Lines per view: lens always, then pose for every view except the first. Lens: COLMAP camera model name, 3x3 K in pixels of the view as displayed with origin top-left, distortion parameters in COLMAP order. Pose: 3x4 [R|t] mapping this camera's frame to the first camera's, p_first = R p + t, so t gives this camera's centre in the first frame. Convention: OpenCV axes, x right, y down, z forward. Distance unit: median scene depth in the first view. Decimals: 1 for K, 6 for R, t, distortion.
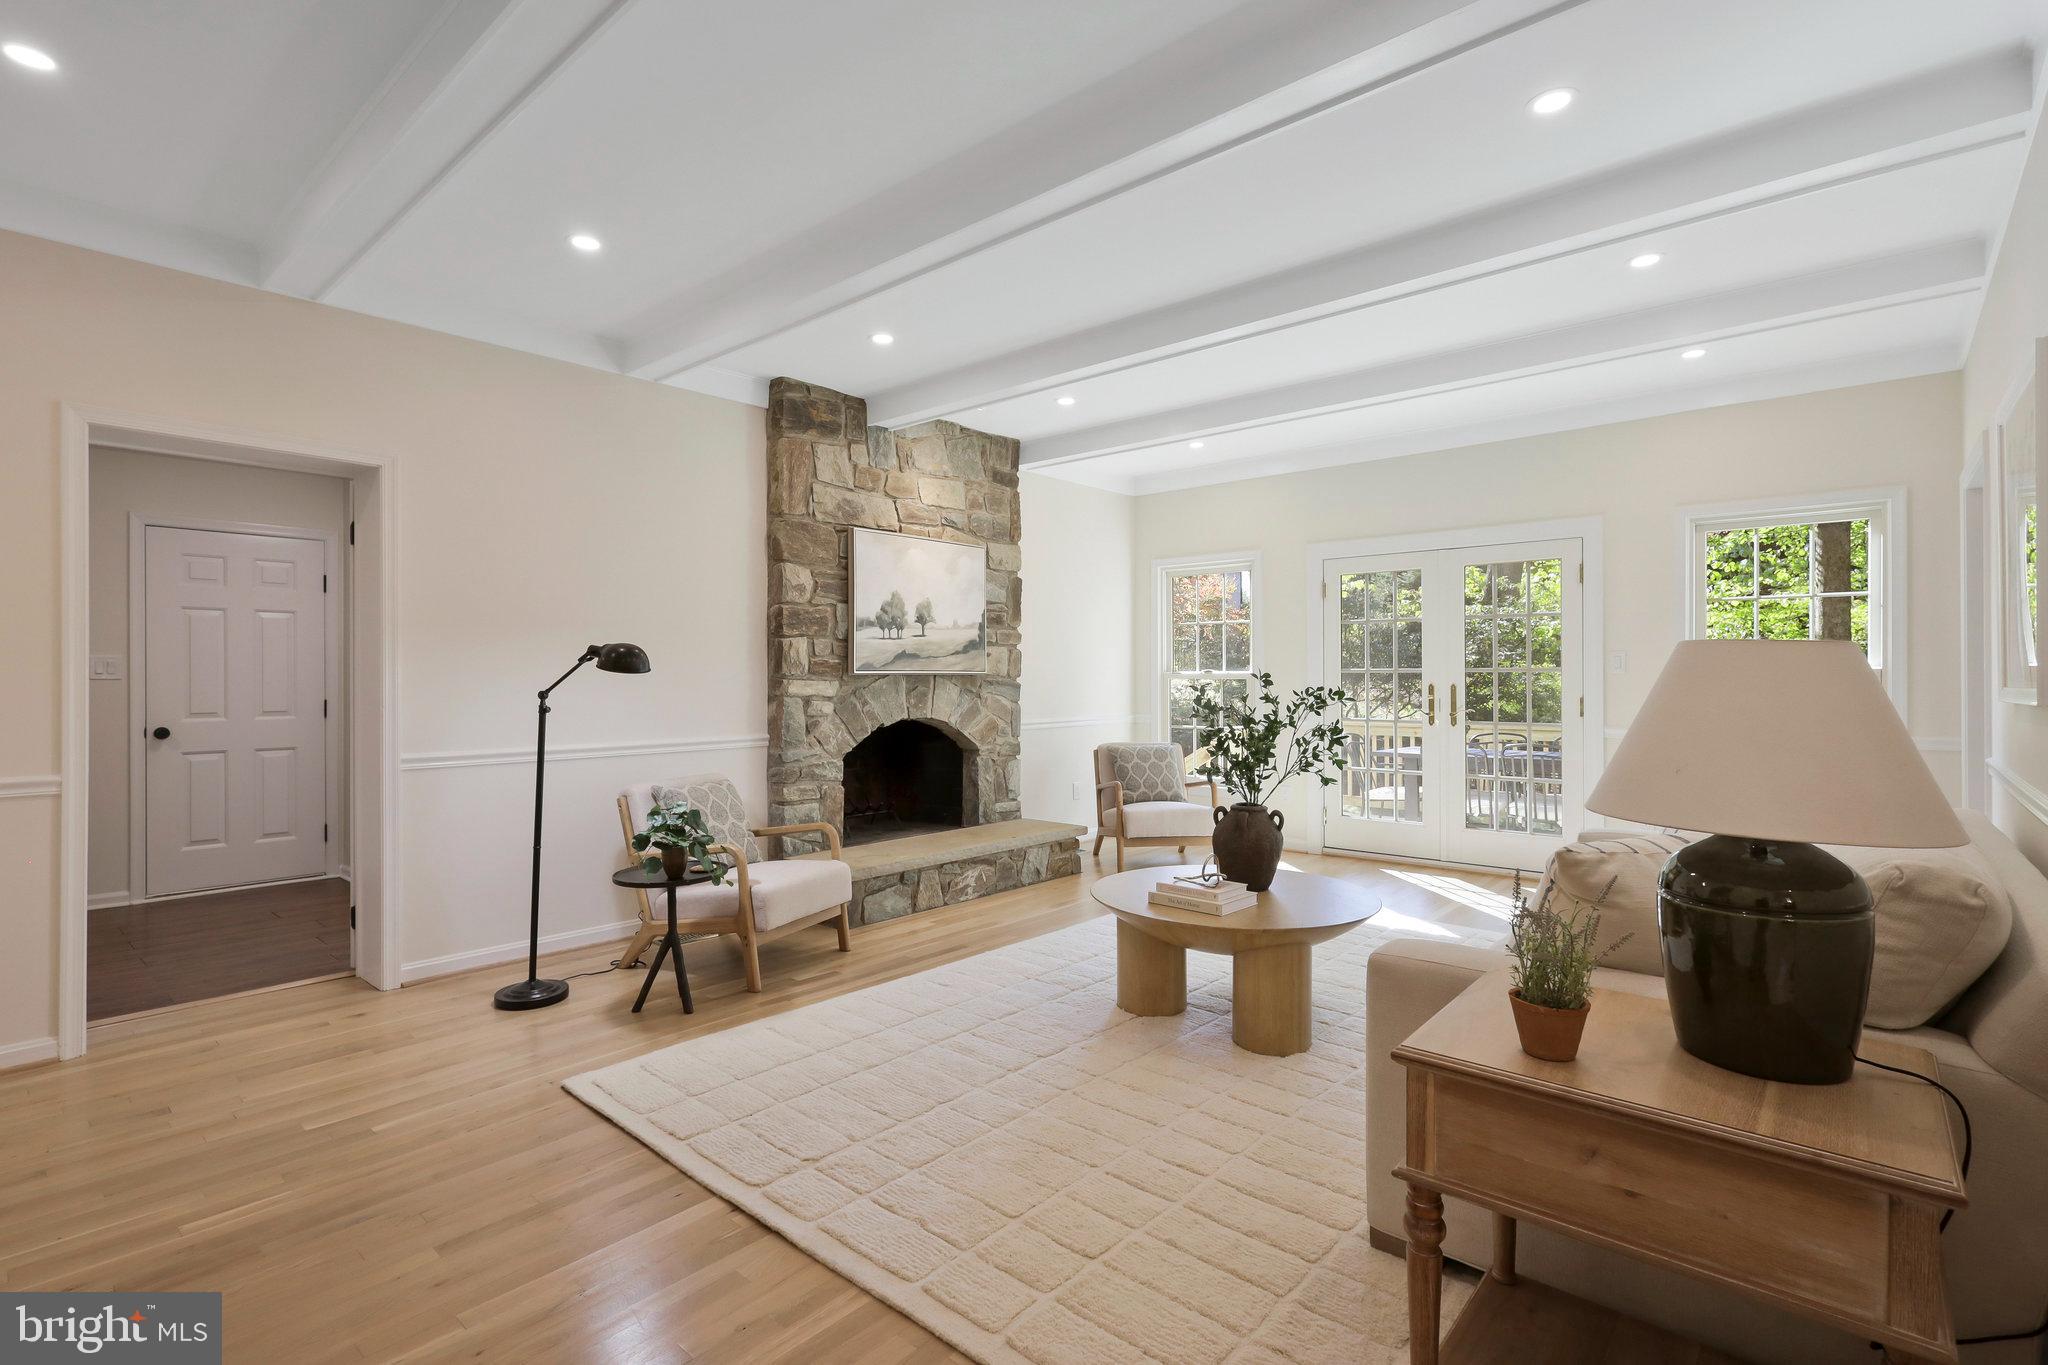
lens RADIAL K [[955.4, 0, 1028.2], [0, 955.4, 633.4], [0, 0, 1]] dist [0.006209, -0.001642]
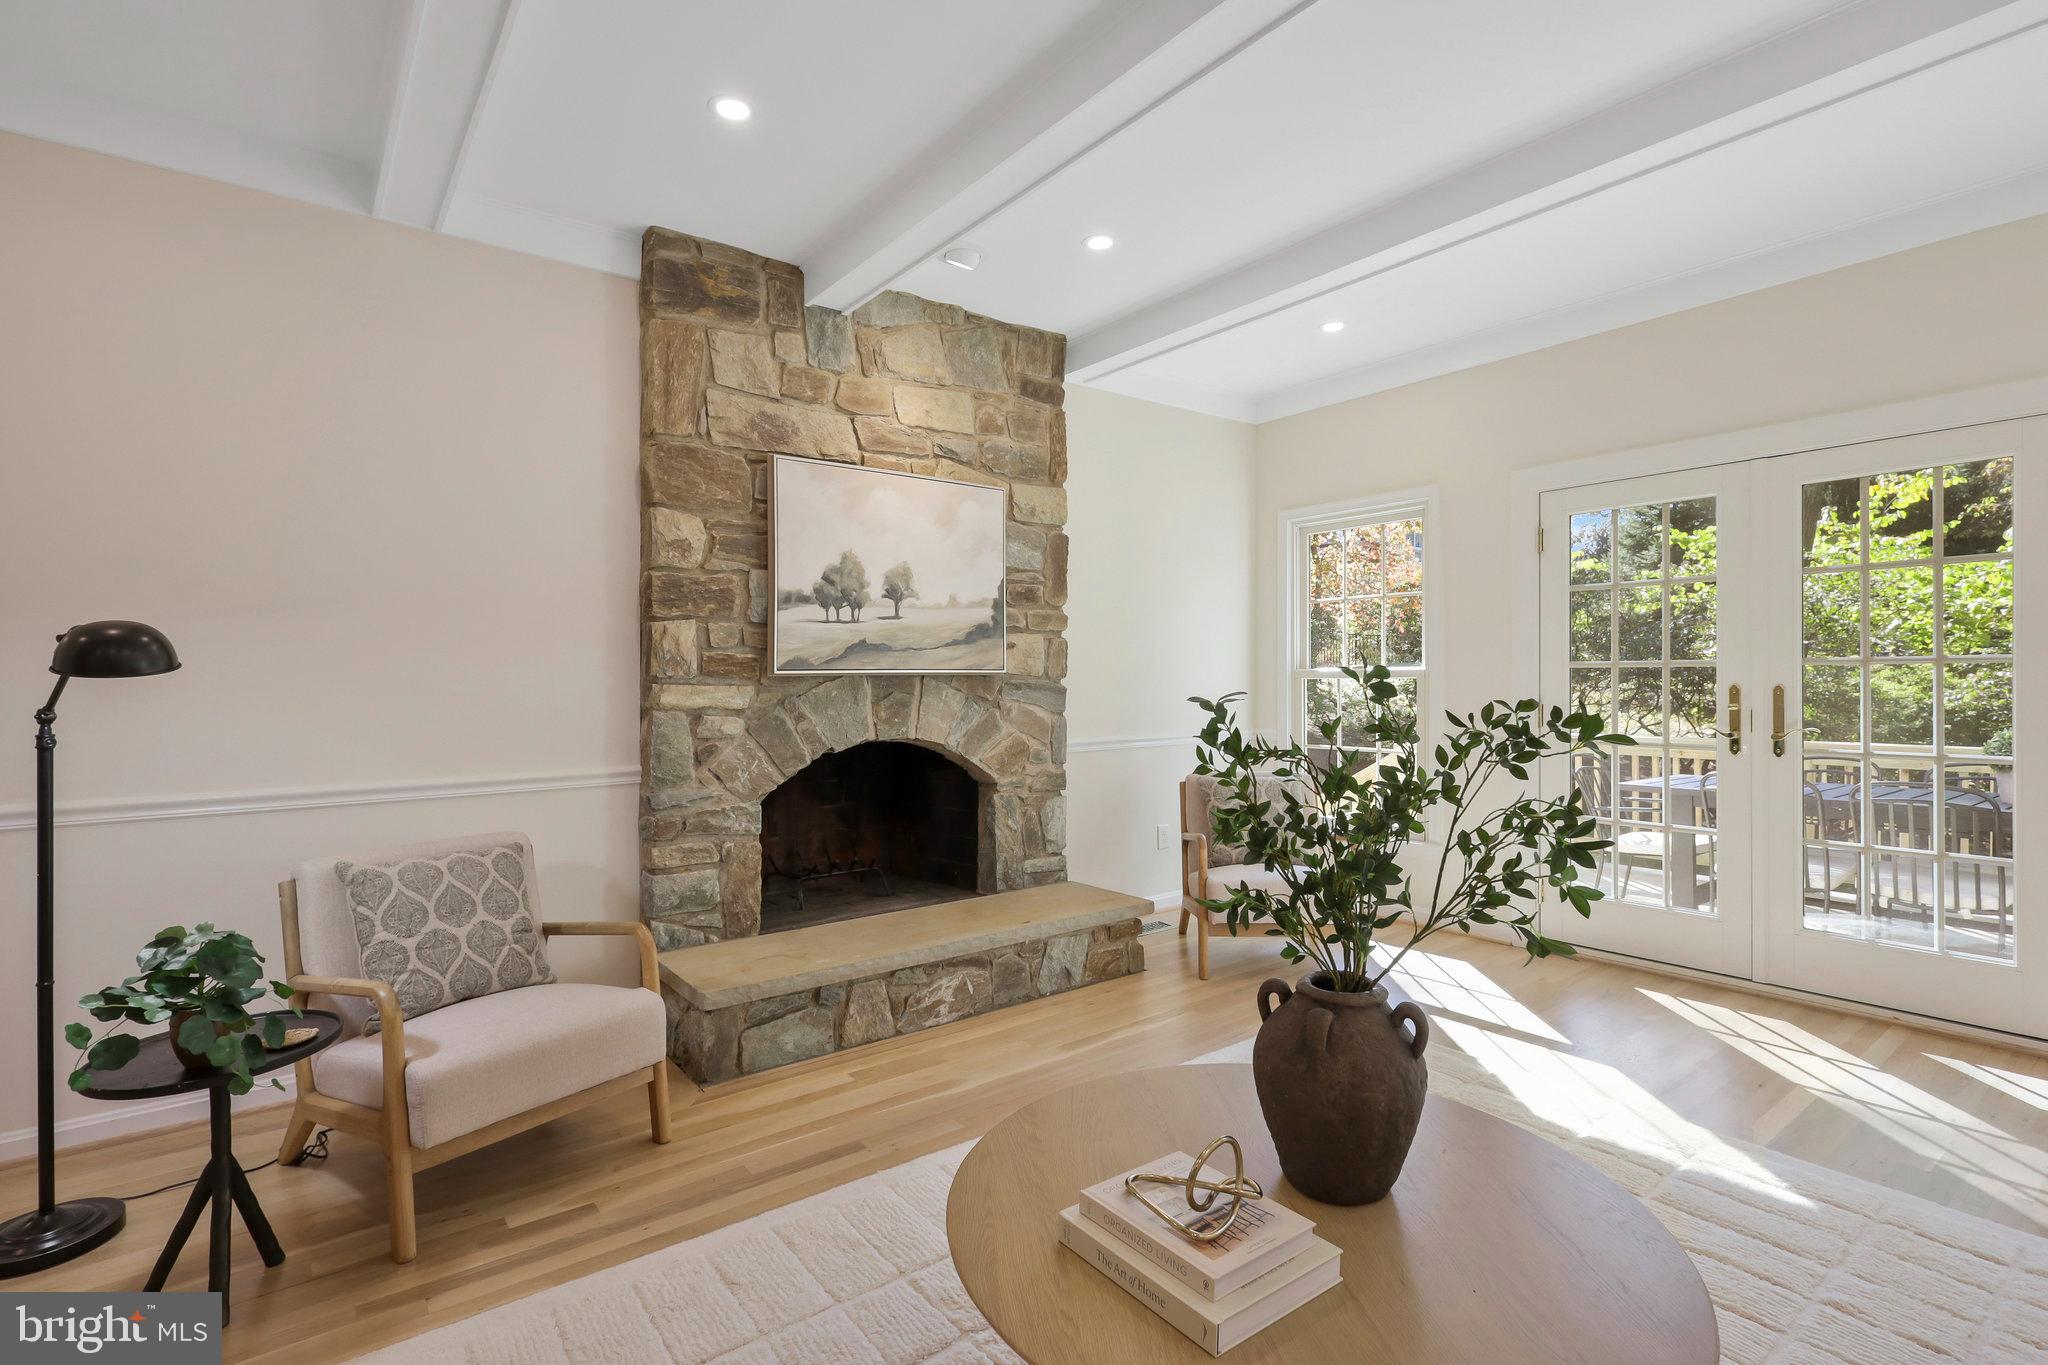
lens RADIAL K [[955.4, 0, 1027.6], [0, 955.4, 663.9], [0, 0, 1]] dist [0.006209, -0.001642]
pose [[0.981033, -0.007993, -0.193675, 0.118607], [0.014140, 0.999438, 0.030378, 0.017009], [0.193323, -0.032540, 0.980595, 0.378031]]
